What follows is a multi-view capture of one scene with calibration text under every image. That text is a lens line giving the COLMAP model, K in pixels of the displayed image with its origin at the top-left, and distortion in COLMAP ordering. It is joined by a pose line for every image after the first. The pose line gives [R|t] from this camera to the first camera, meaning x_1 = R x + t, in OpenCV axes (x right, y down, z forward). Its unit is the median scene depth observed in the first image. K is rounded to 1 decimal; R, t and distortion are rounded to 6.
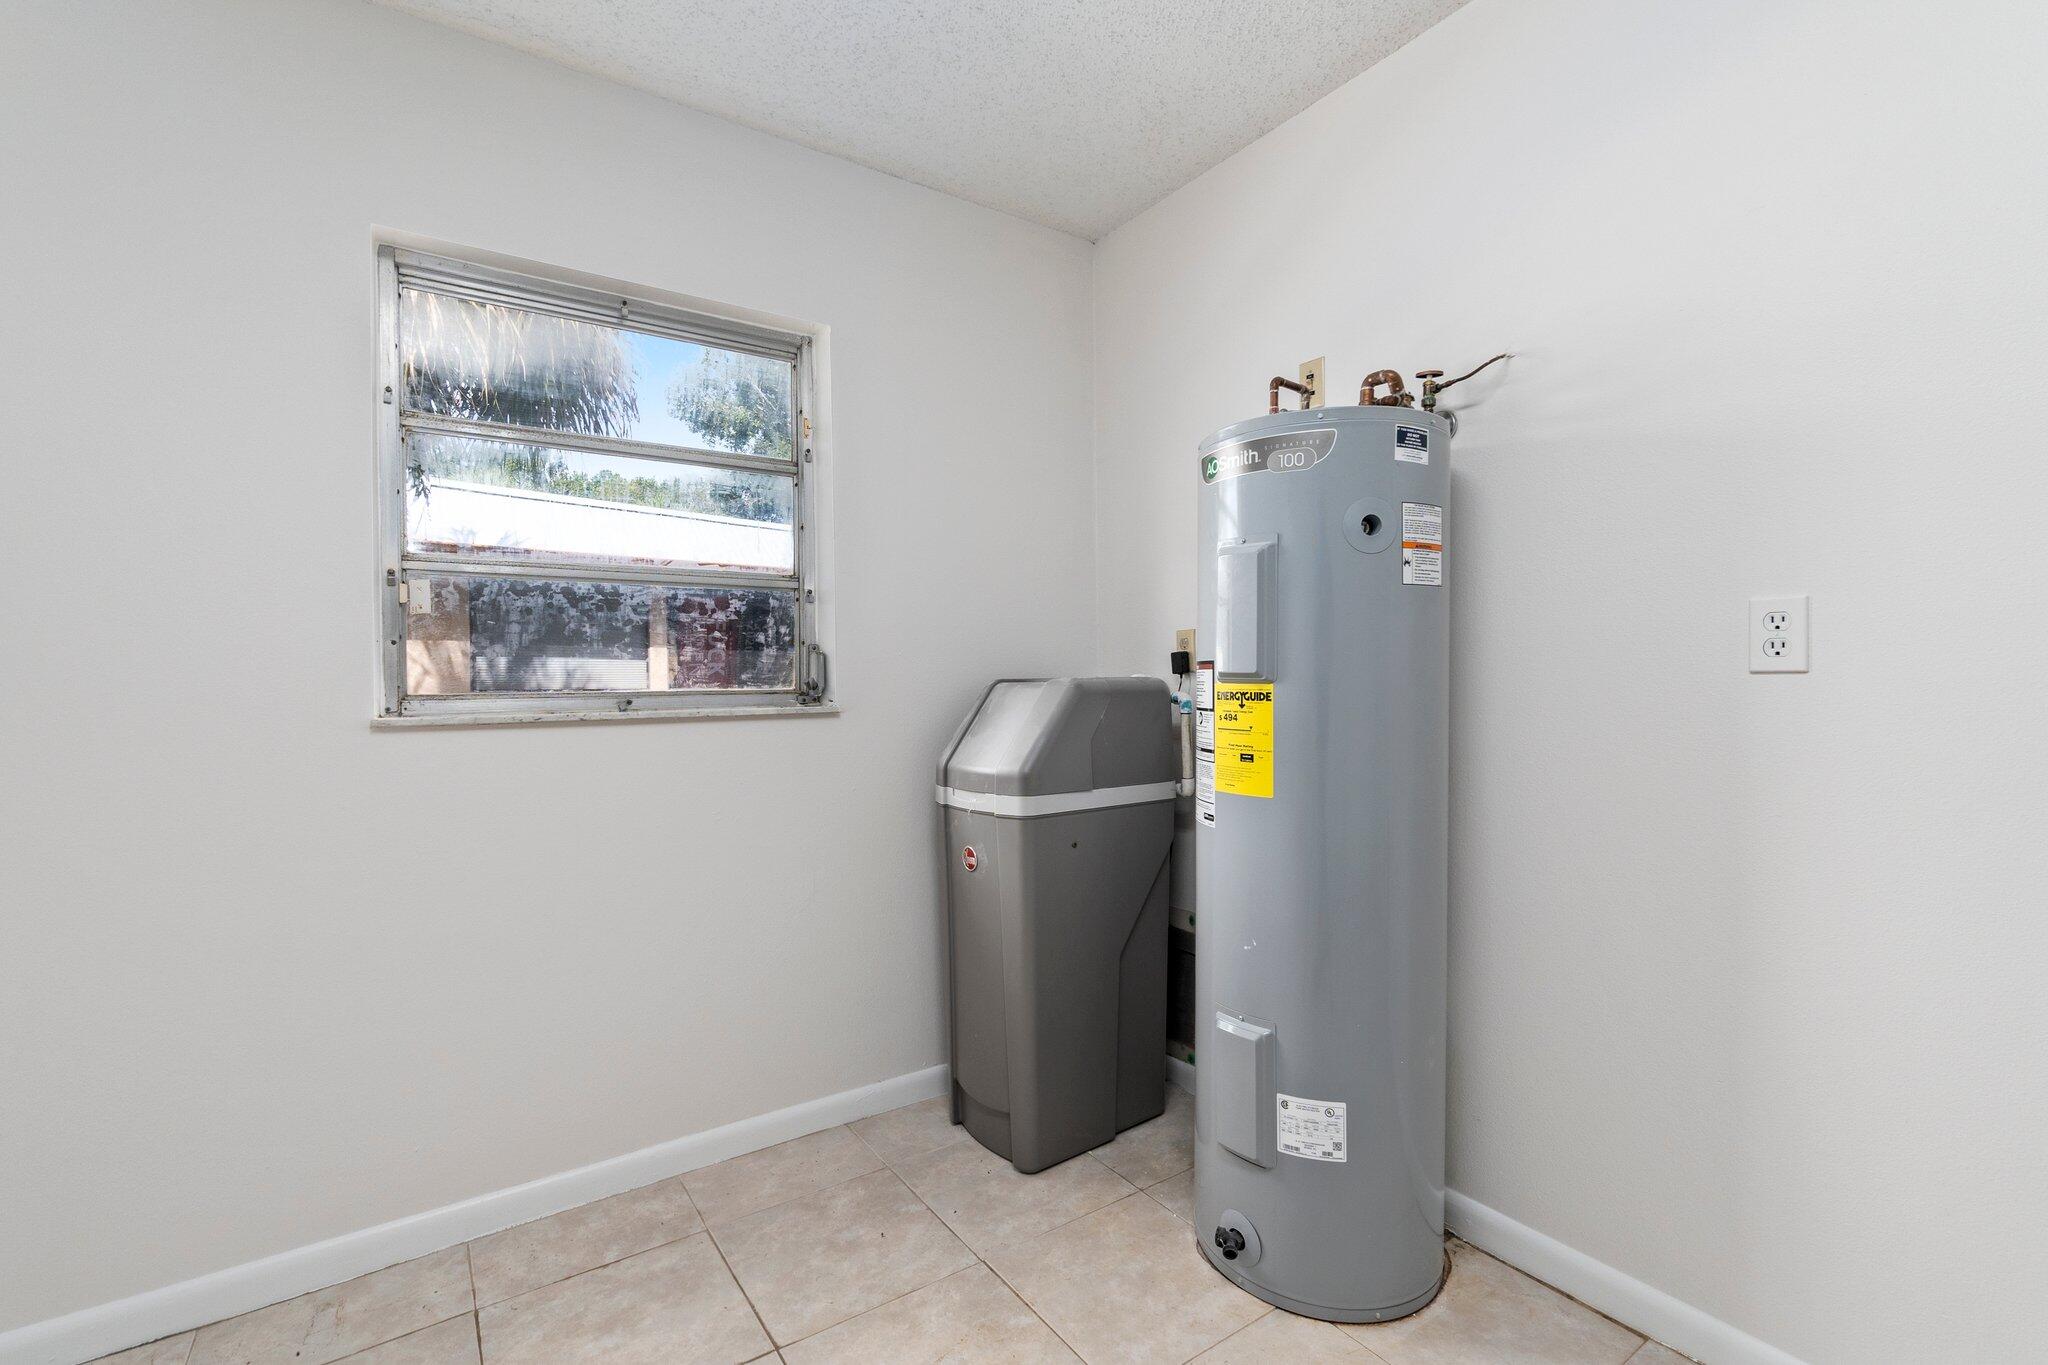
lens RADIAL K [[887.1, 0, 1002.6], [0, 887.1, 681.7], [0, 0, 1]] dist [-0.009478, 0.001774]
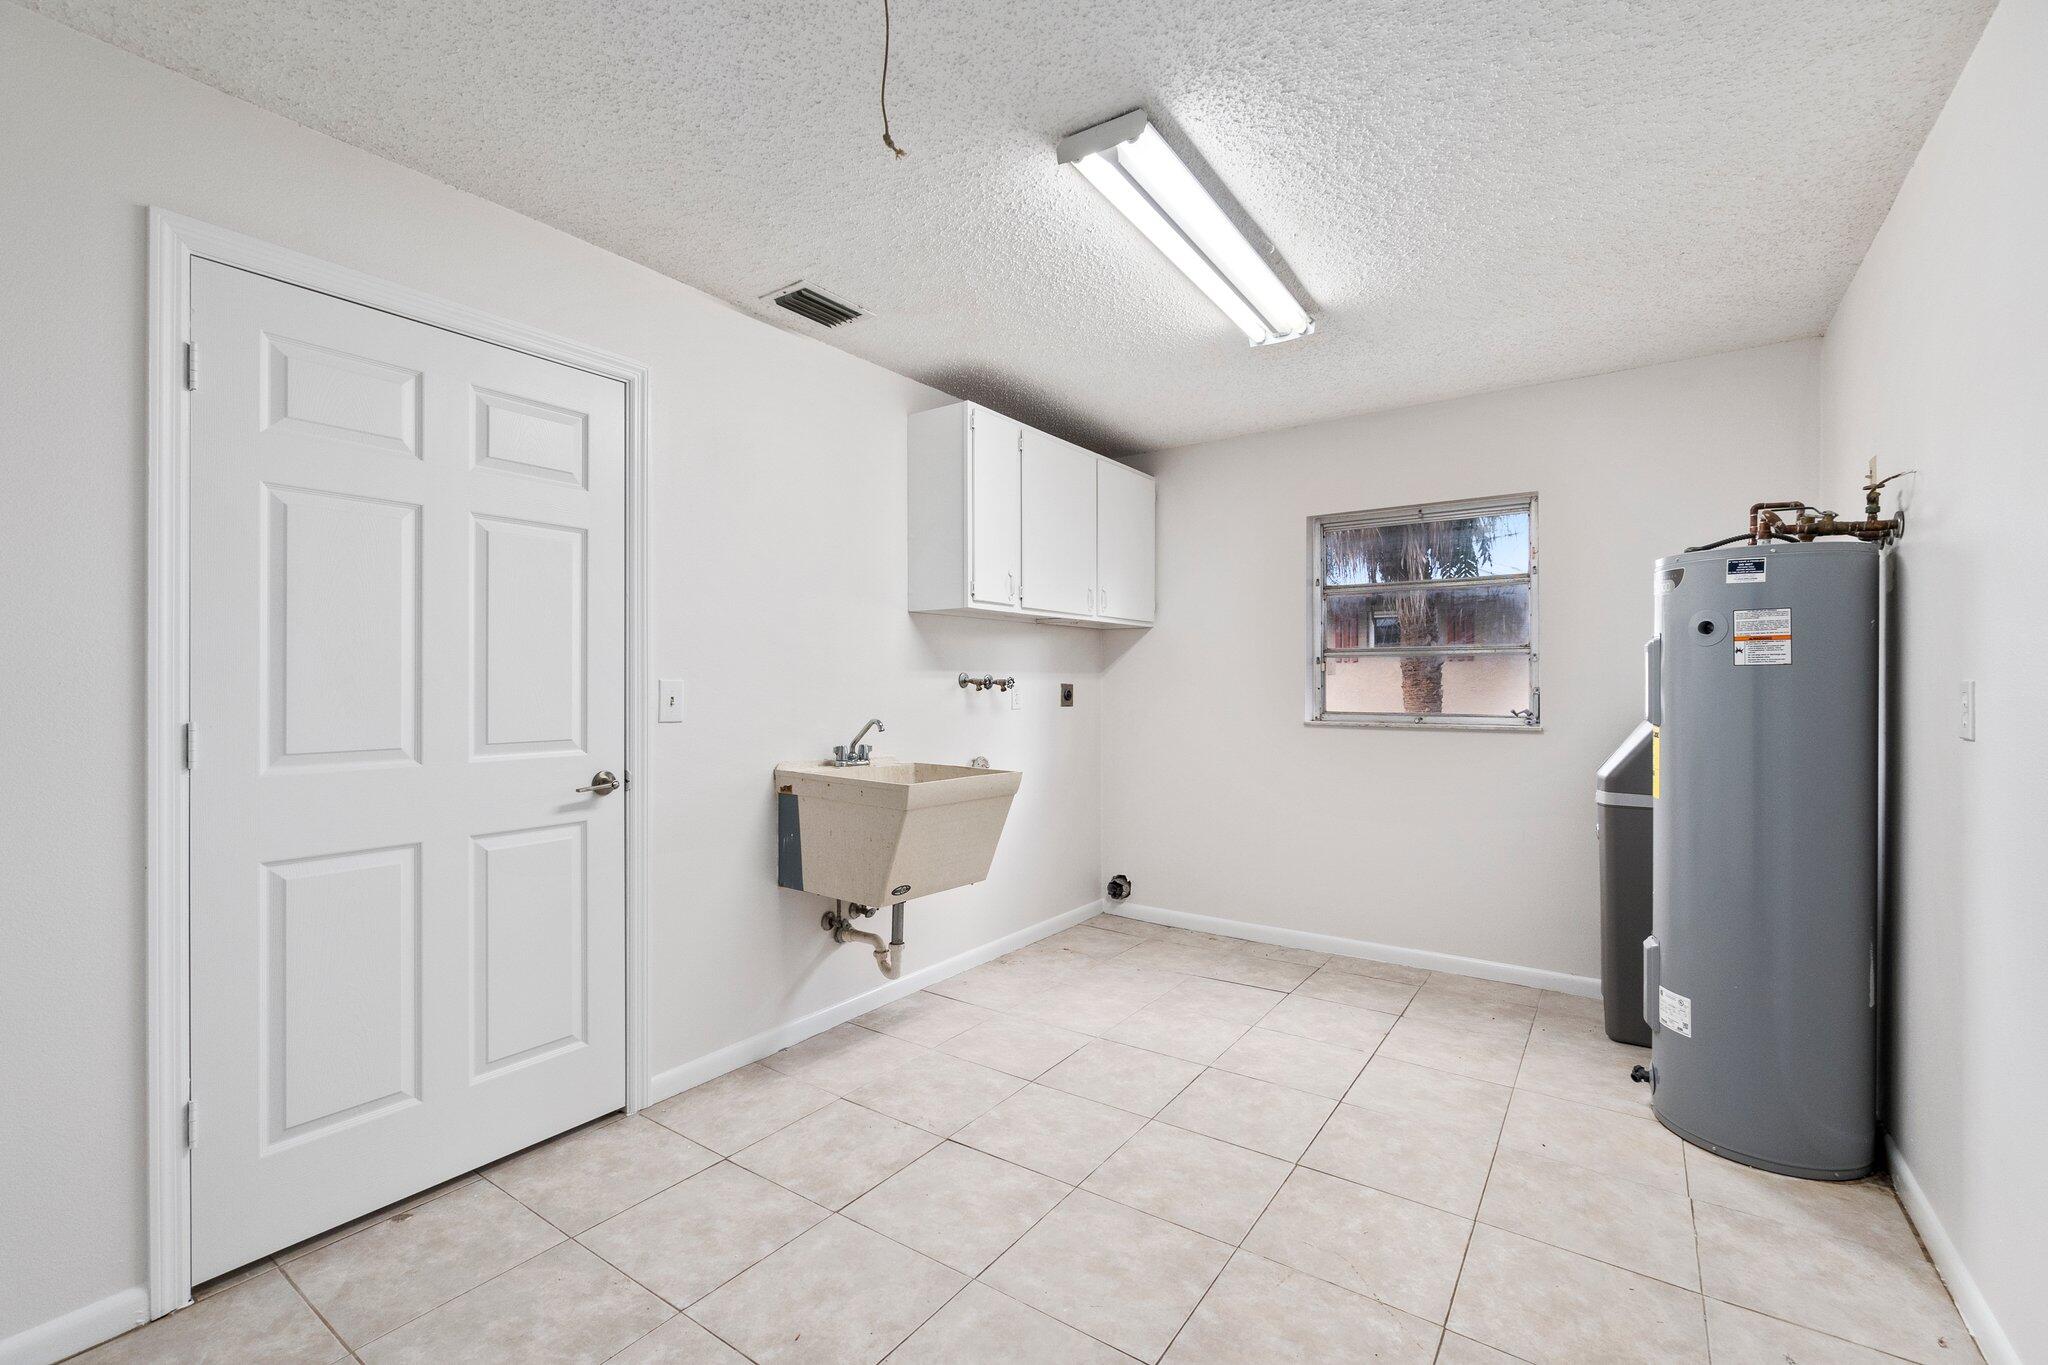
lens RADIAL K [[887.1, 0, 1013.0], [0, 887.1, 674.8], [0, 0, 1]] dist [-0.009478, 0.001774]
pose [[0.350240, -0.000408, -0.936660, 1.221408], [-0.006002, 0.999978, -0.002680, -0.071558], [0.936641, 0.006560, 0.350230, -0.570064]]
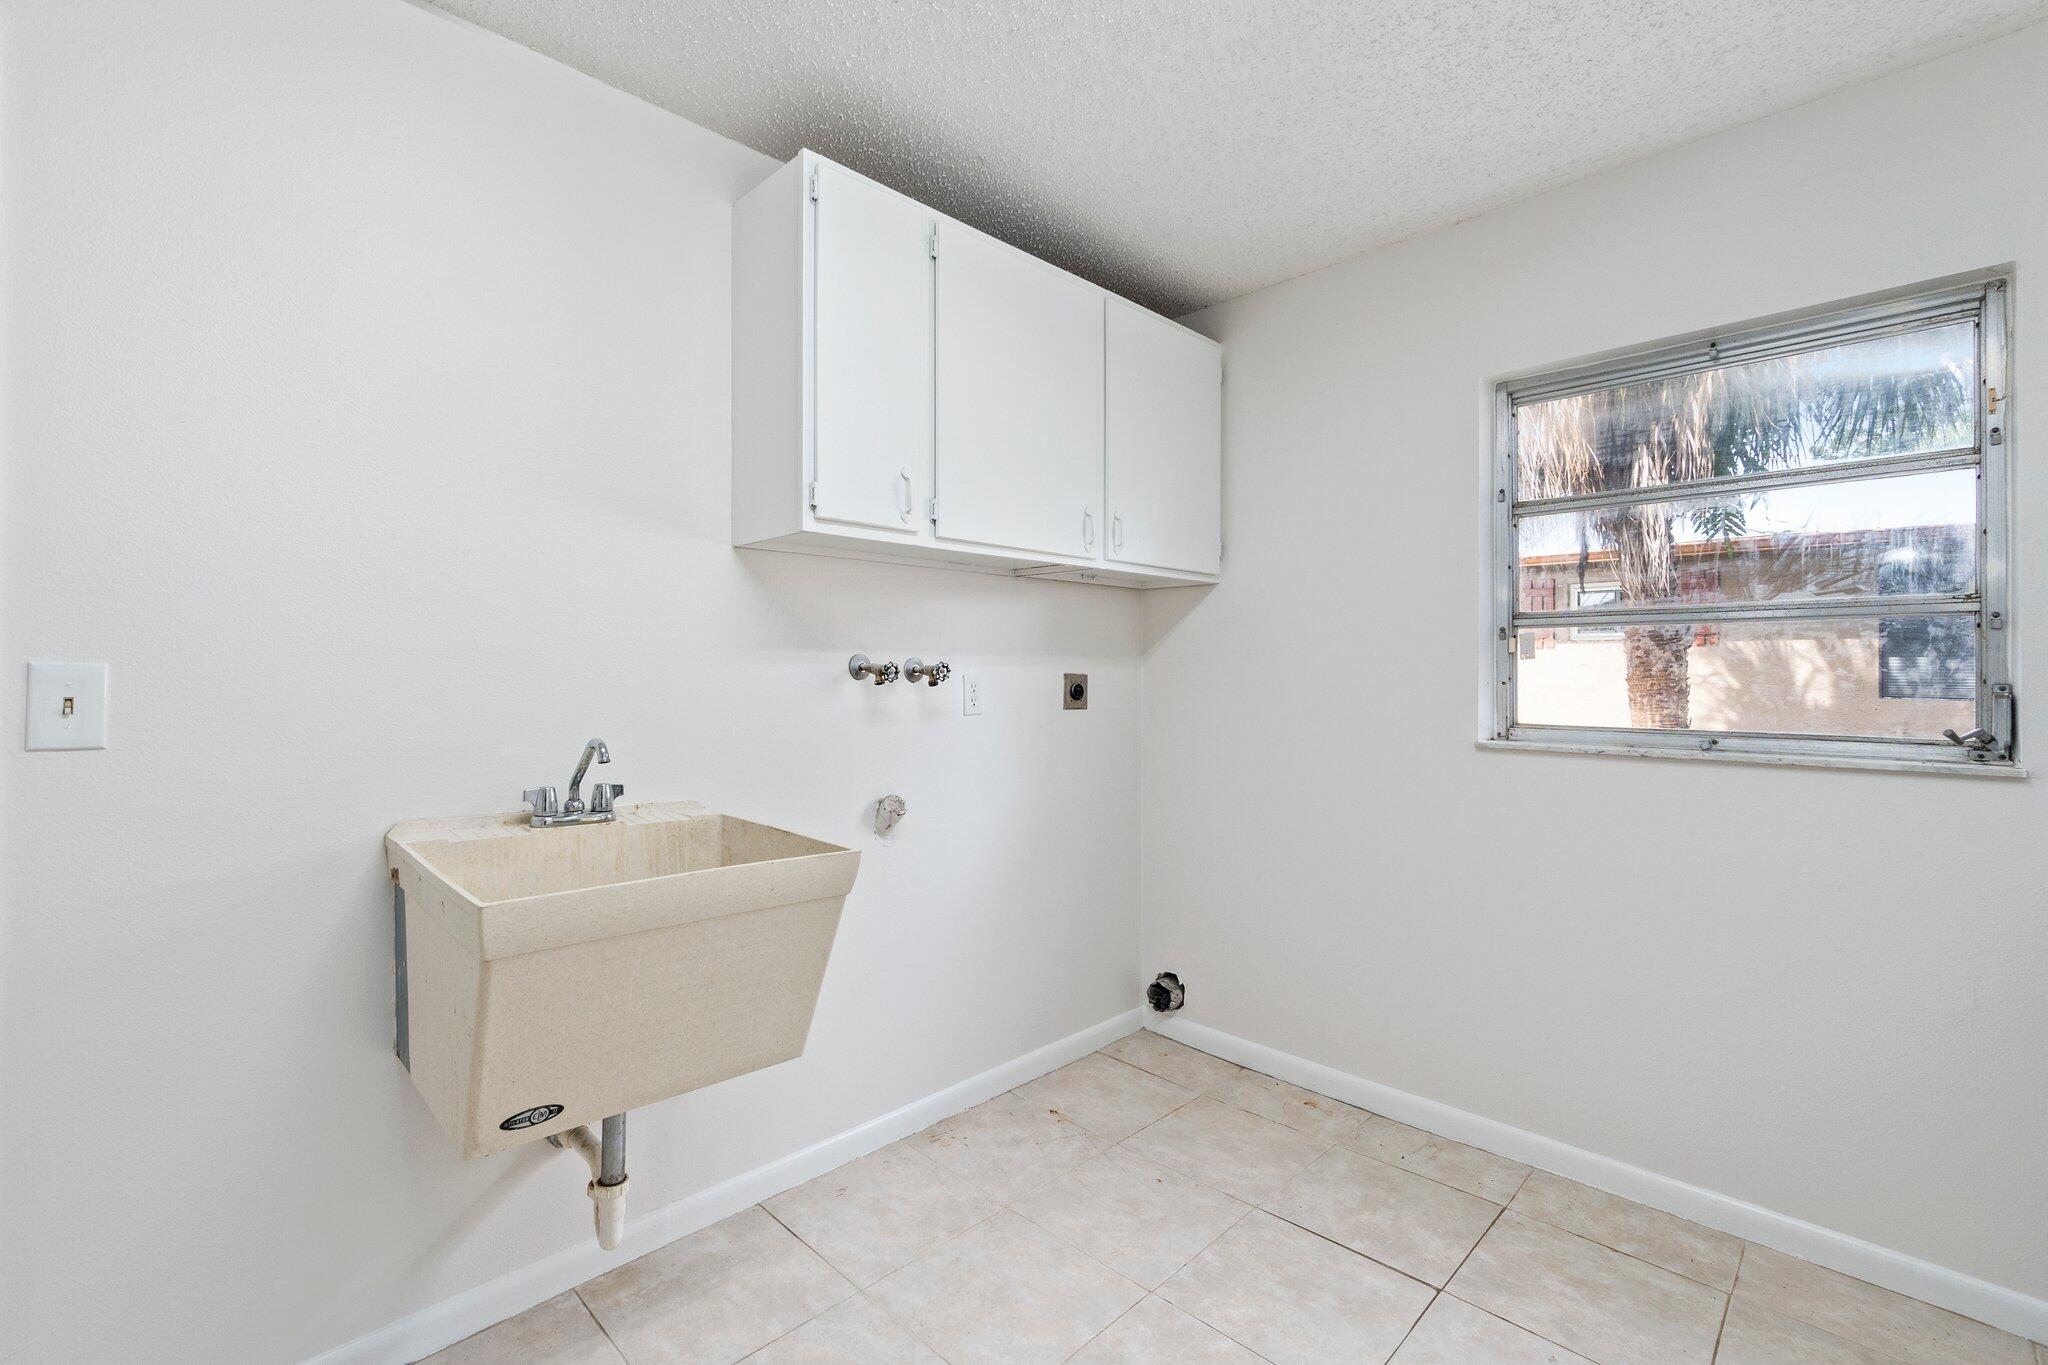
lens RADIAL K [[887.1, 0, 1012.9], [0, 887.1, 664.3], [0, 0, 1]] dist [-0.009478, 0.001774]
pose [[0.184651, -0.000609, -0.982804, 0.475392], [-0.006860, 0.999975, -0.001909, -0.066335], [0.982780, 0.007094, 0.184642, 0.040786]]
